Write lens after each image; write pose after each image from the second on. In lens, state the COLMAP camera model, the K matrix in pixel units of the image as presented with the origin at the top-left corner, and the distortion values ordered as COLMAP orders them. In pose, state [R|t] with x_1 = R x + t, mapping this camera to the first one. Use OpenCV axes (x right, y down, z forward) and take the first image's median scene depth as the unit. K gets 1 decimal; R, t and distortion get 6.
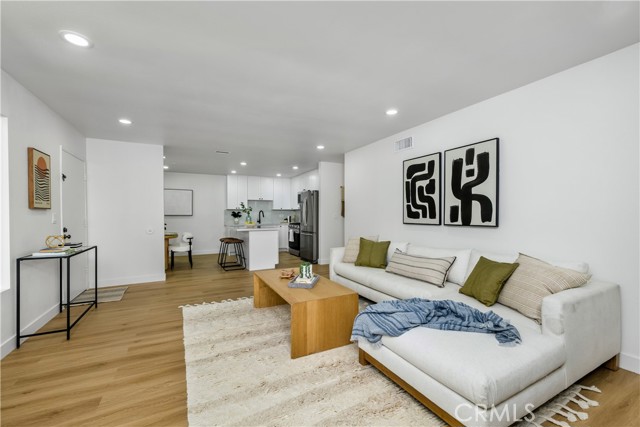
lens RADIAL K [[267.0, 0, 323.1], [0, 267.0, 213.6], [0, 0, 1]] dist [0.000539, 0.000133]
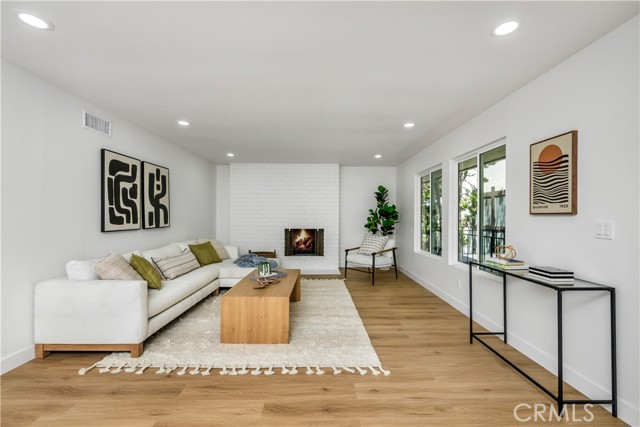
lens RADIAL K [[267.0, 0, 321.2], [0, 267.0, 215.8], [0, 0, 1]] dist [0.000539, 0.000133]
pose [[-0.886304, 0.004005, 0.463086, -0.663335], [0.001900, 0.999986, -0.005012, -0.004336], [-0.463100, -0.003562, -0.886299, 1.559544]]
